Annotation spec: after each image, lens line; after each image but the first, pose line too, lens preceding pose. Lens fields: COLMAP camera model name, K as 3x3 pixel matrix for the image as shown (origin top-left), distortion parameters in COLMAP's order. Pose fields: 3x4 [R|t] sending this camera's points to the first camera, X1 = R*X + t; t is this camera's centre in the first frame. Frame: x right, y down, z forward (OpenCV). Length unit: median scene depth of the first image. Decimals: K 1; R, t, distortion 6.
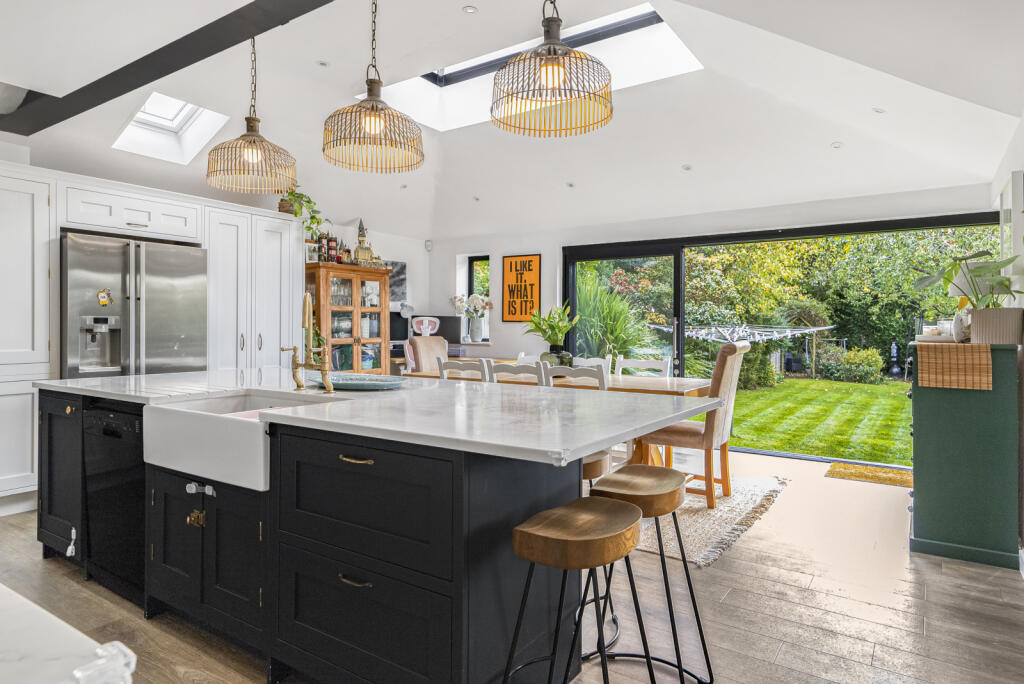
lens RADIAL K [[602.4, 0, 514.5], [0, 602.4, 326.1], [0, 0, 1]] dist [0.021716, -0.000500]
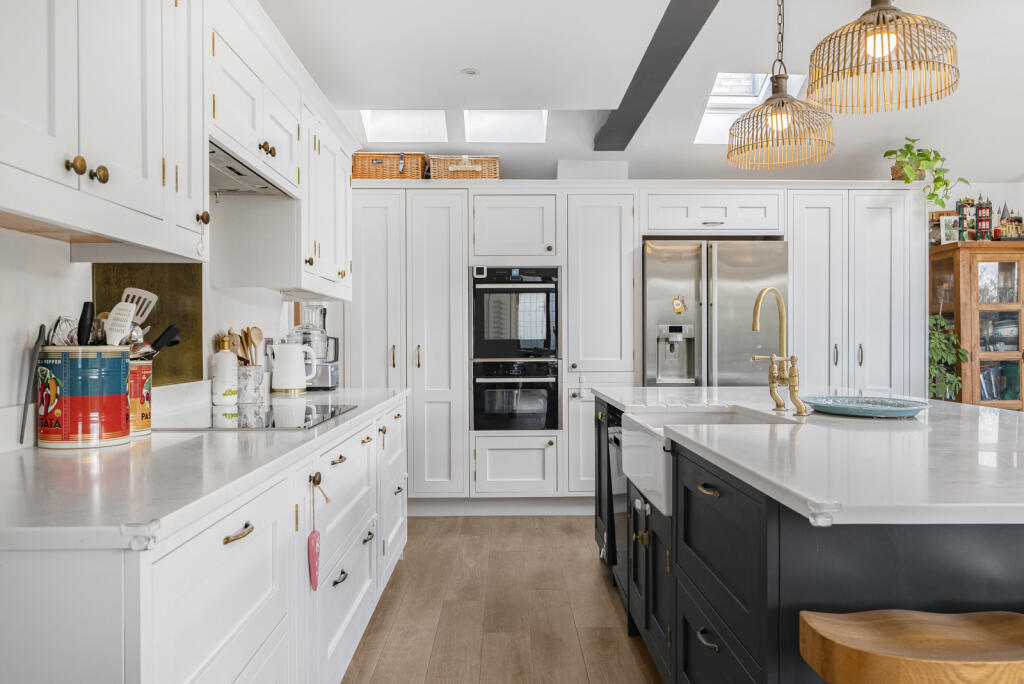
lens RADIAL K [[802.3, 0, 512.0], [0, 802.3, 342.0], [0, 0, 1]] dist [0.004116, -0.005883]
pose [[0.571283, -0.002869, -0.820748, 0.133262], [0.005099, 0.999987, 0.000054, 0.006380], [0.820738, -0.004216, 0.571290, 0.048884]]
